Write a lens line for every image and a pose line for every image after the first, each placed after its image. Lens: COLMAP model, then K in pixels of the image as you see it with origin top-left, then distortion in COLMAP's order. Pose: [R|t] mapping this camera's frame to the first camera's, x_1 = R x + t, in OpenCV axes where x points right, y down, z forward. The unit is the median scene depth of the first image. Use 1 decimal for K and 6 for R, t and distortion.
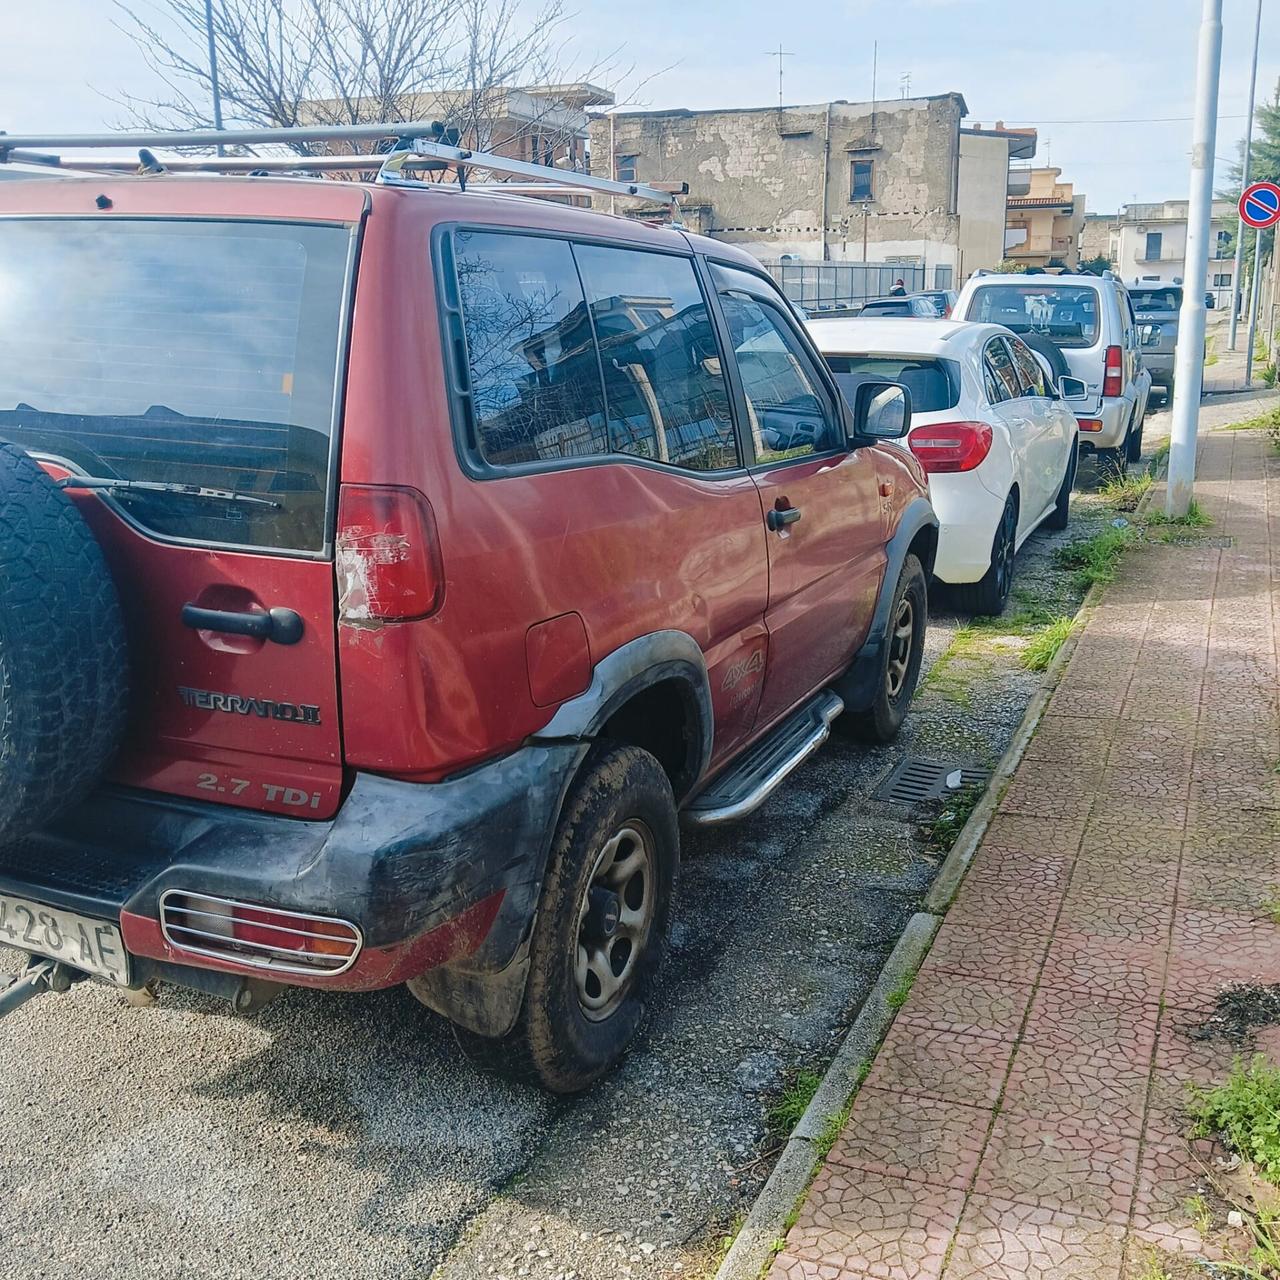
lens RADIAL K [[1385.1, 0, 644.3], [0, 1385.1, 645.3], [0, 0, 1]] dist [0.124517, -0.305628]
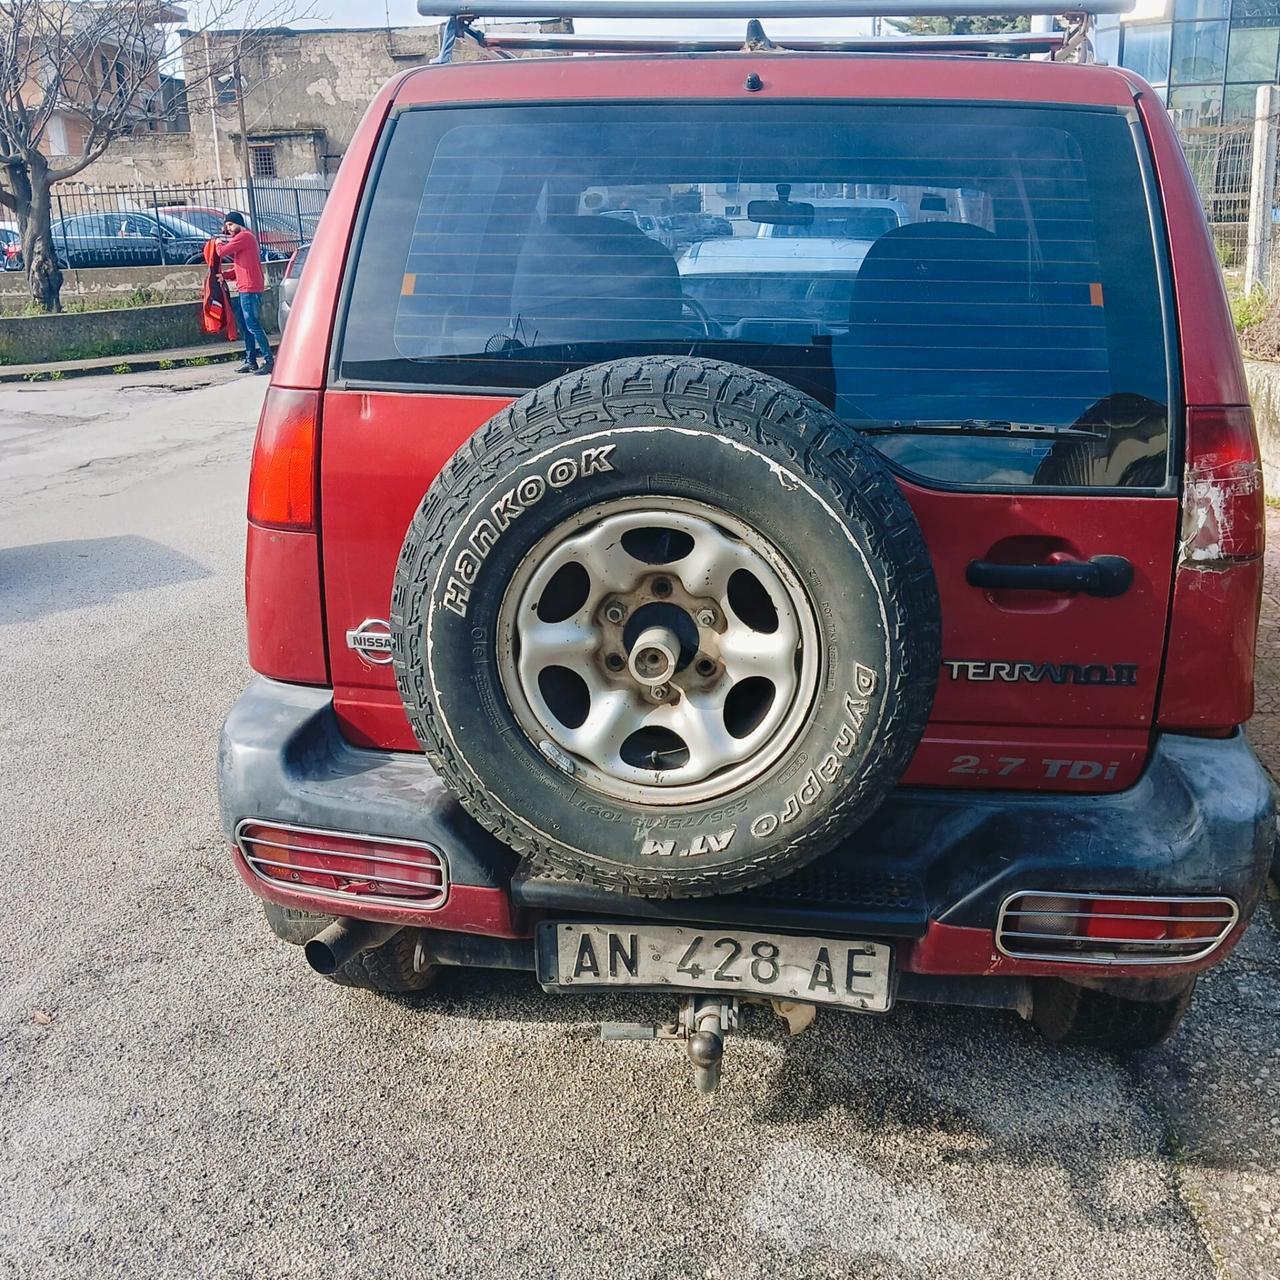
lens RADIAL K [[1381.8, 0, 622.9], [0, 1381.8, 647.9], [0, 0, 1]] dist [0.103476, -0.218273]
pose [[0.956610, -0.099414, 0.273886, -0.629486], [0.086199, 0.994476, 0.059900, -0.037685], [-0.278328, -0.033692, 0.959895, 0.197270]]
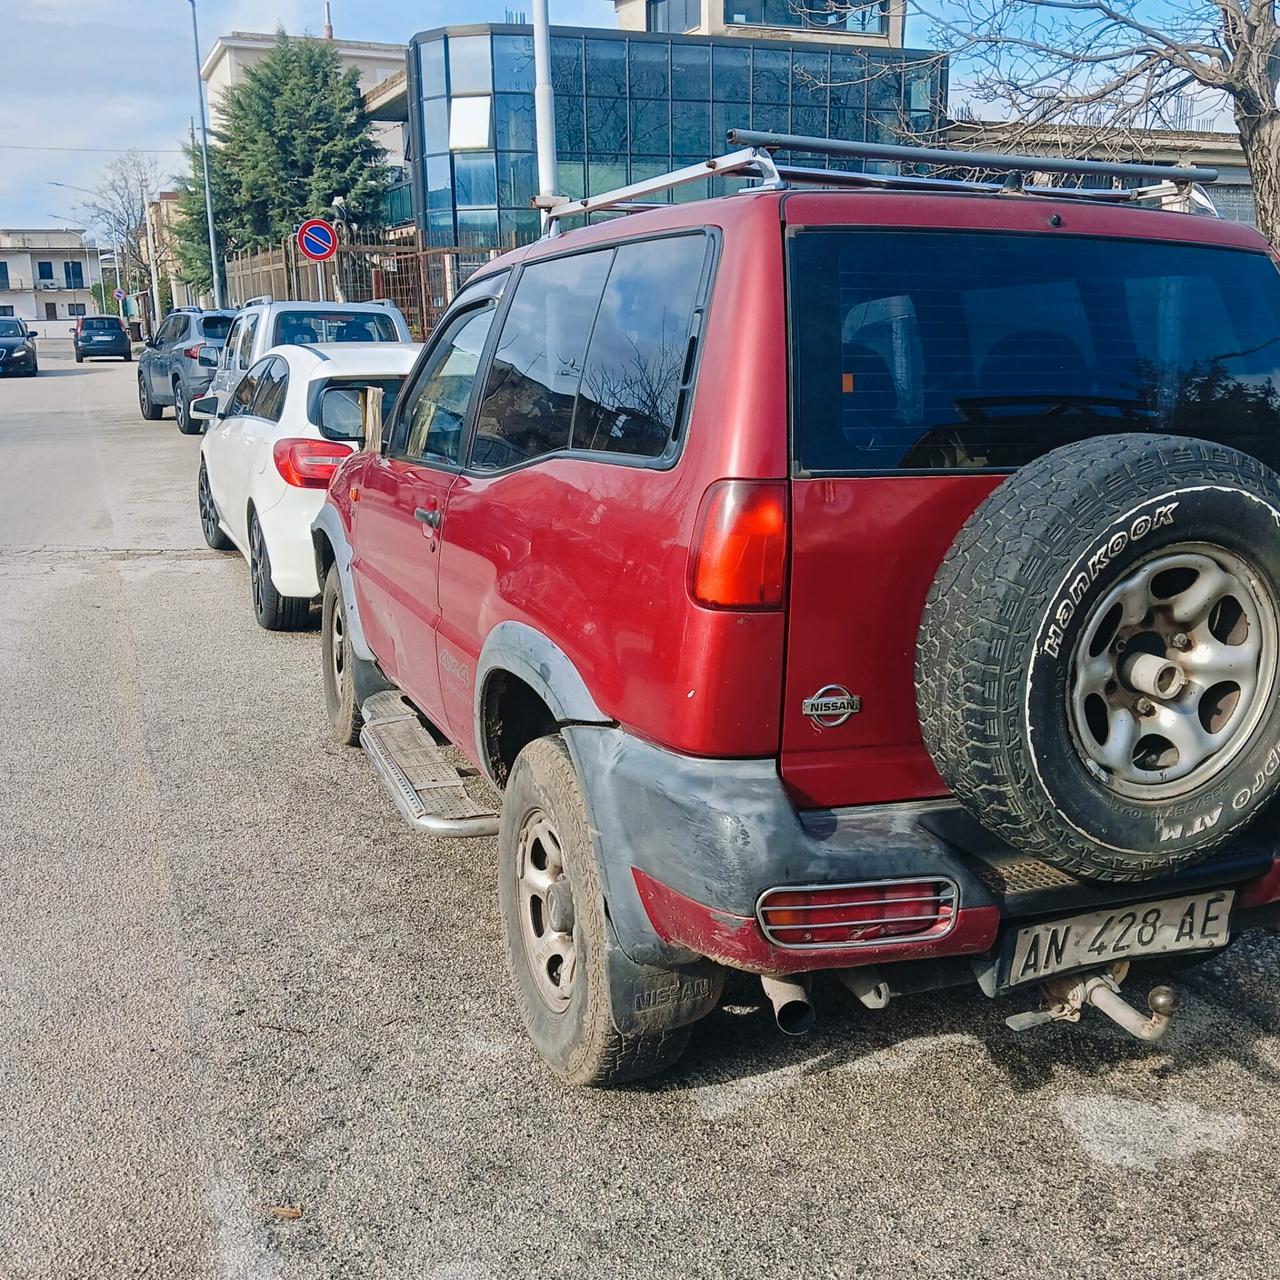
lens RADIAL K [[1386.4, 0, 657.7], [0, 1386.4, 637.5], [0, 0, 1]] dist [0.121736, -0.282185]
pose [[0.676762, -0.164620, 0.717560, -1.202751], [0.182131, 0.981819, 0.053470, -0.109638], [-0.713317, 0.094504, 0.694441, 0.459543]]
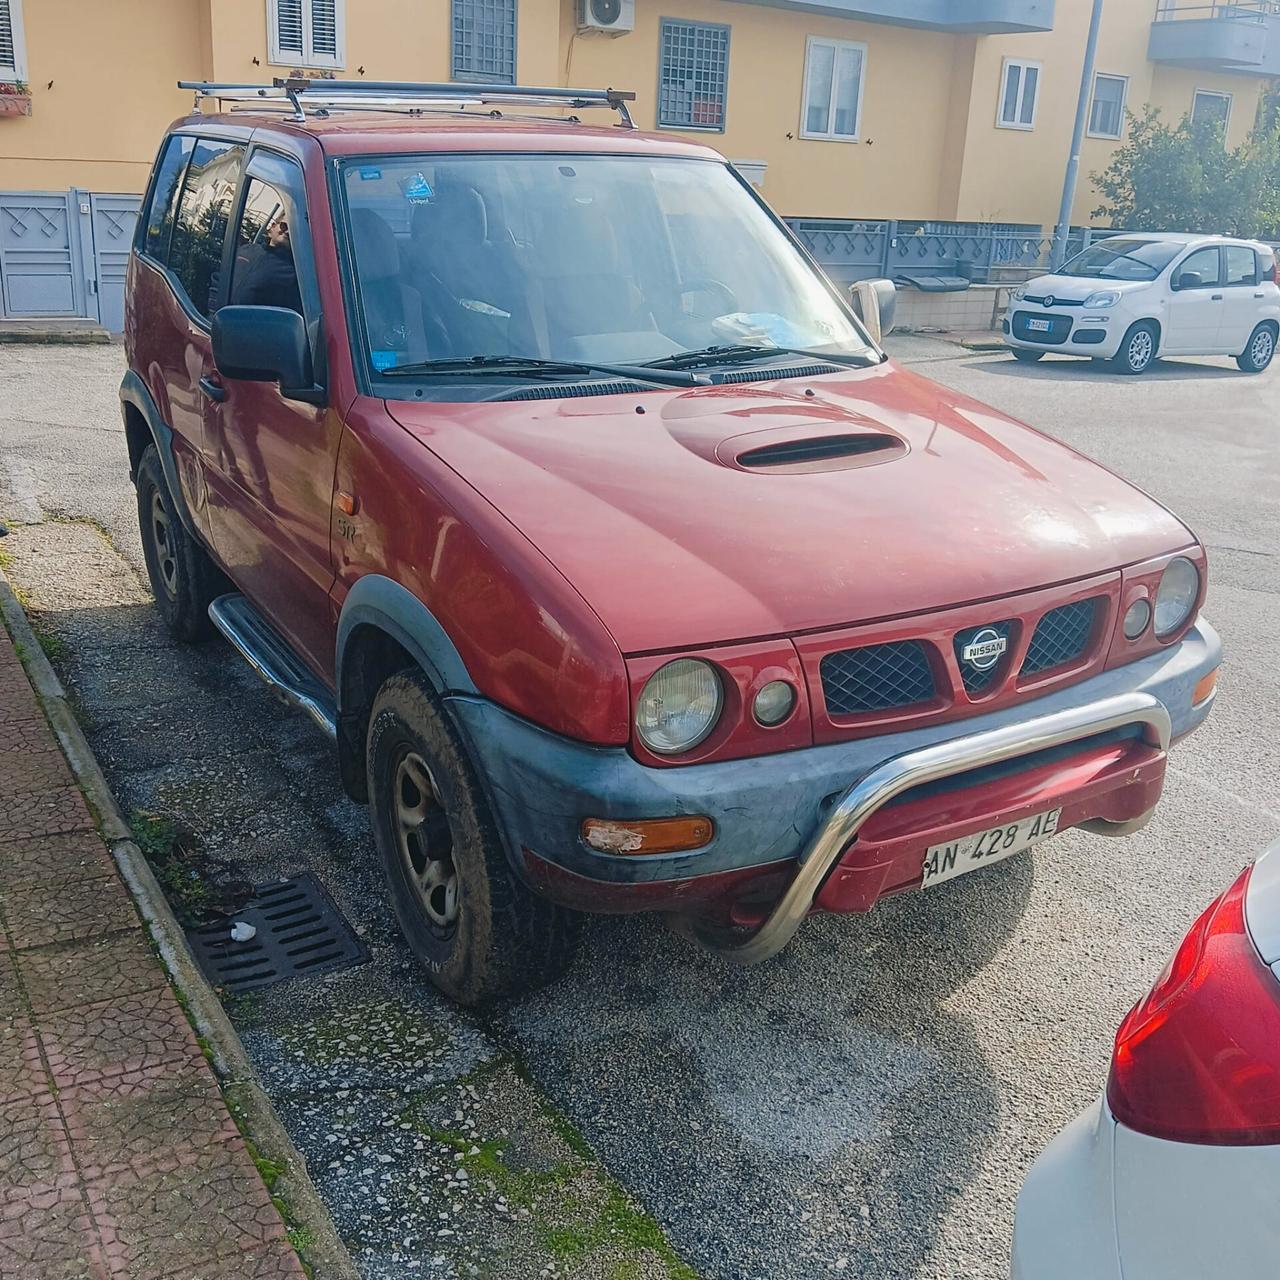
lens RADIAL K [[1375.4, 0, 648.2], [0, 1375.4, 655.8], [0, 0, 1]] dist [0.129603, -0.317934]
pose [[-0.597505, 0.248255, -0.762468, 0.972011], [-0.232827, 0.856191, 0.461225, -0.618344], [0.767320, 0.453107, -0.453778, 2.321596]]
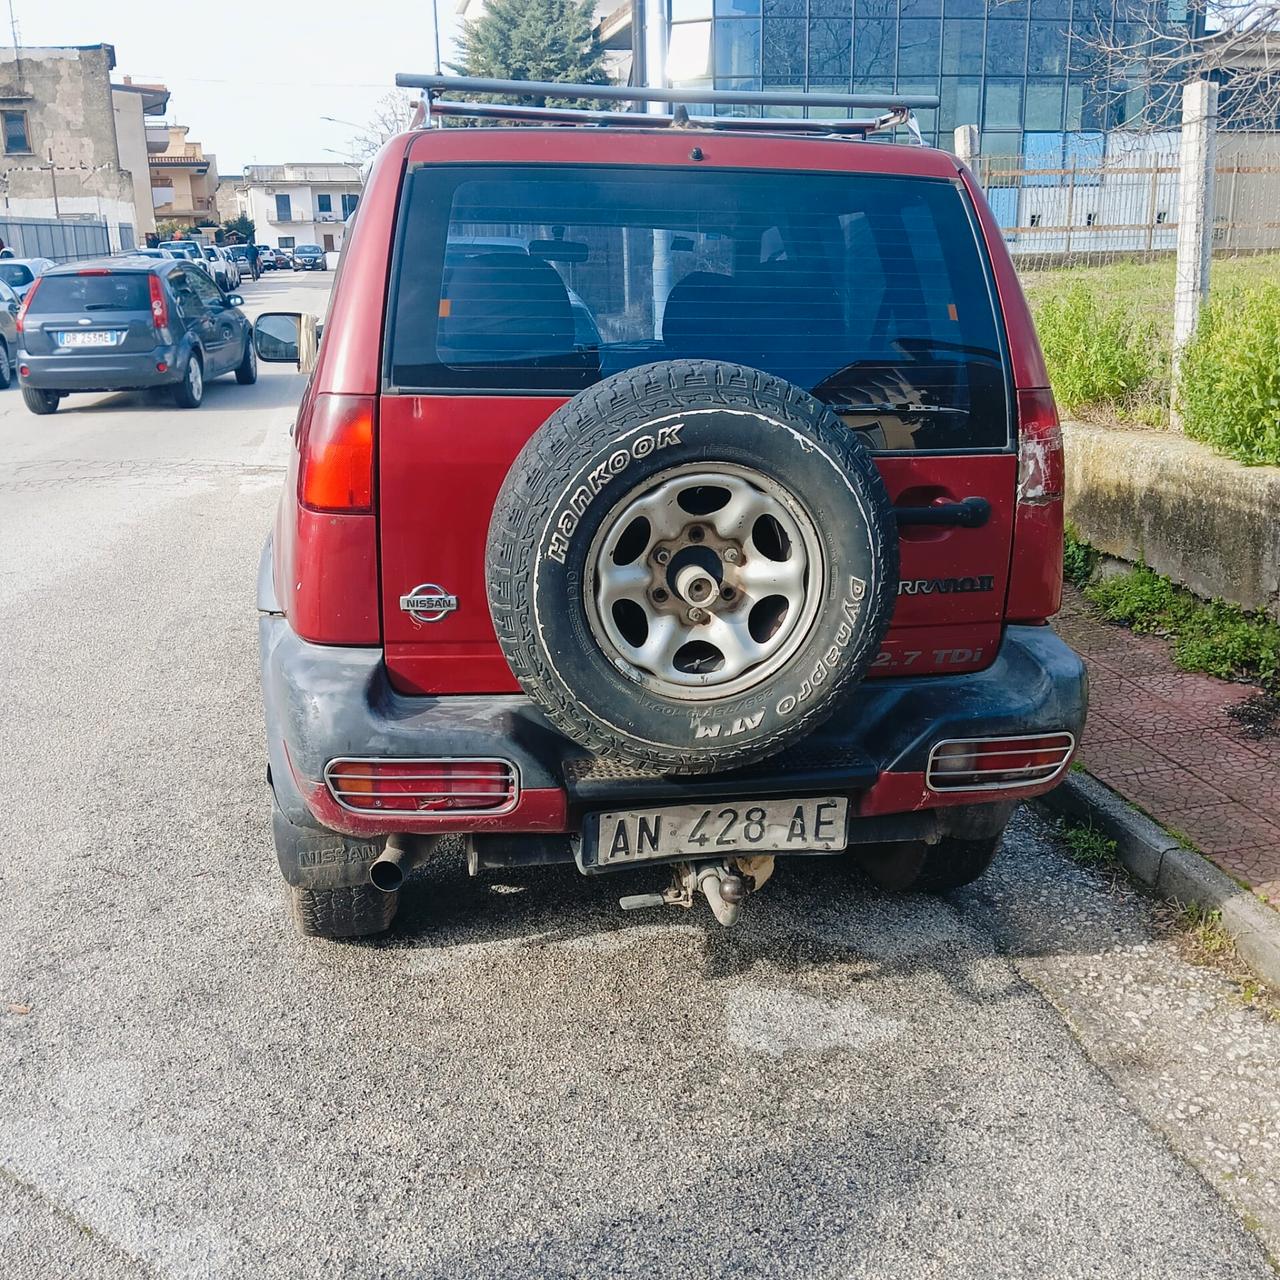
lens RADIAL K [[1385.7, 0, 639.0], [0, 1385.7, 641.5], [0, 0, 1]] dist [0.141839, -0.292216]
pose [[0.812529, -0.163251, 0.559594, -0.953971], [0.150673, 0.986178, 0.068922, -0.024420], [-0.563111, 0.028315, 0.825896, 0.126691]]
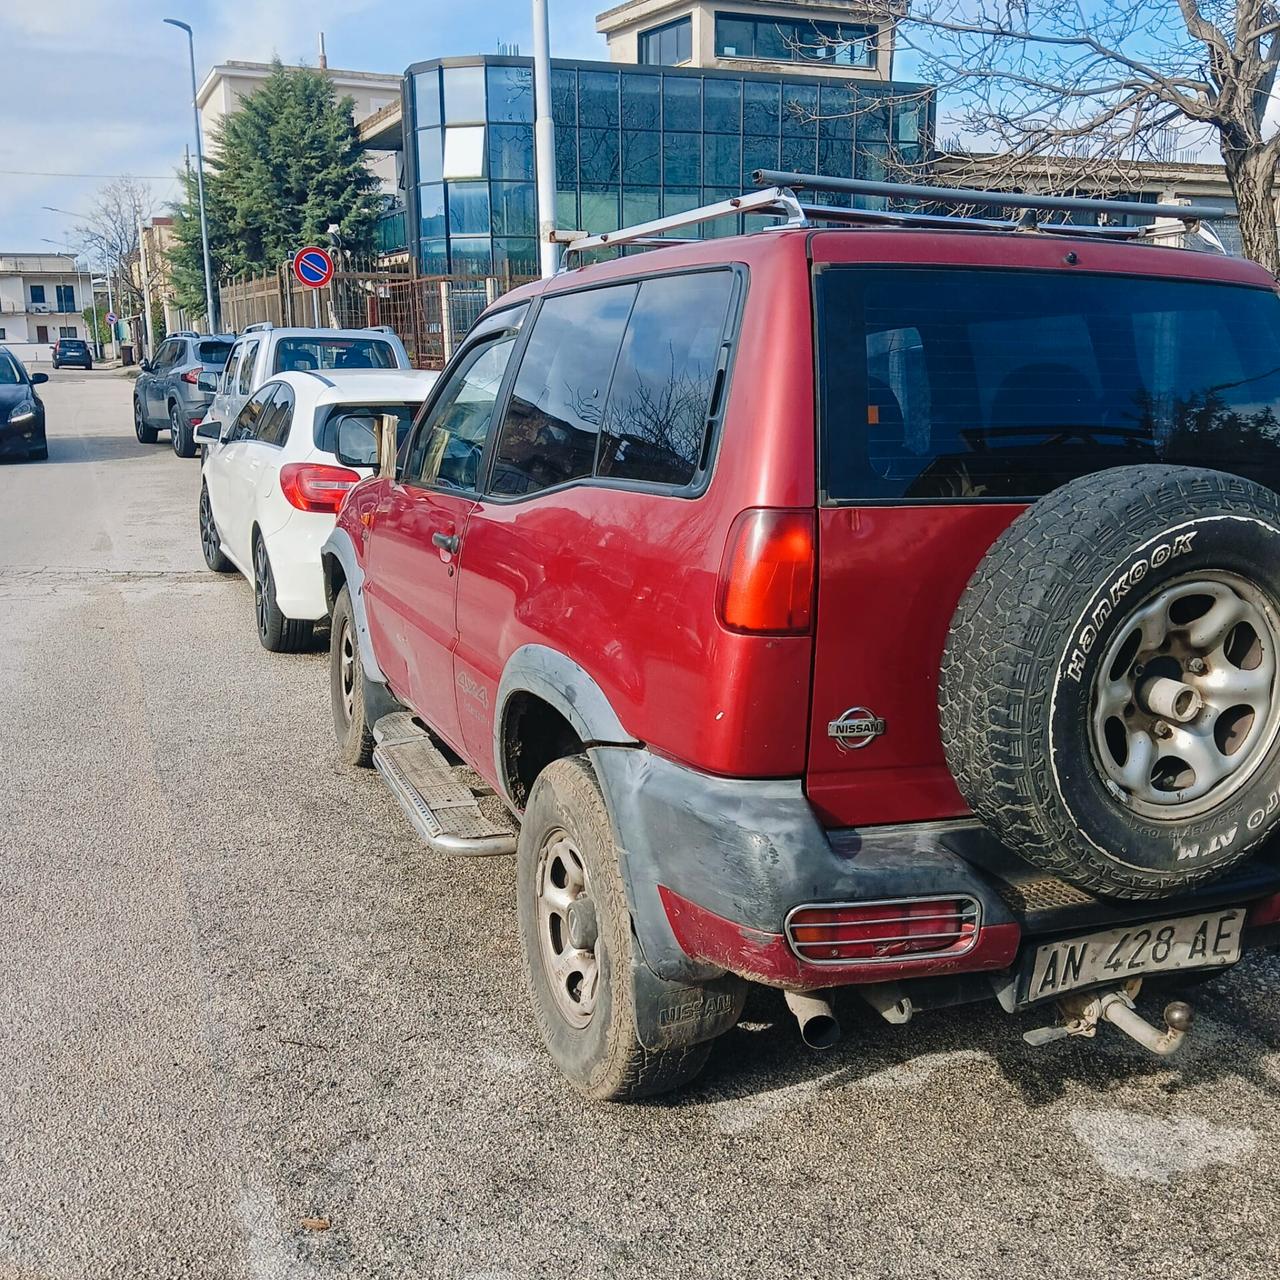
lens RADIAL K [[1375.4, 0, 644.6], [0, 1375.4, 640.8], [0, 0, 1]] dist [0.136057, -0.330195]
pose [[0.676241, -0.153343, 0.720544, -1.234833], [0.179818, 0.982870, 0.040408, -0.116463], [-0.714397, 0.102241, 0.692230, 0.465972]]
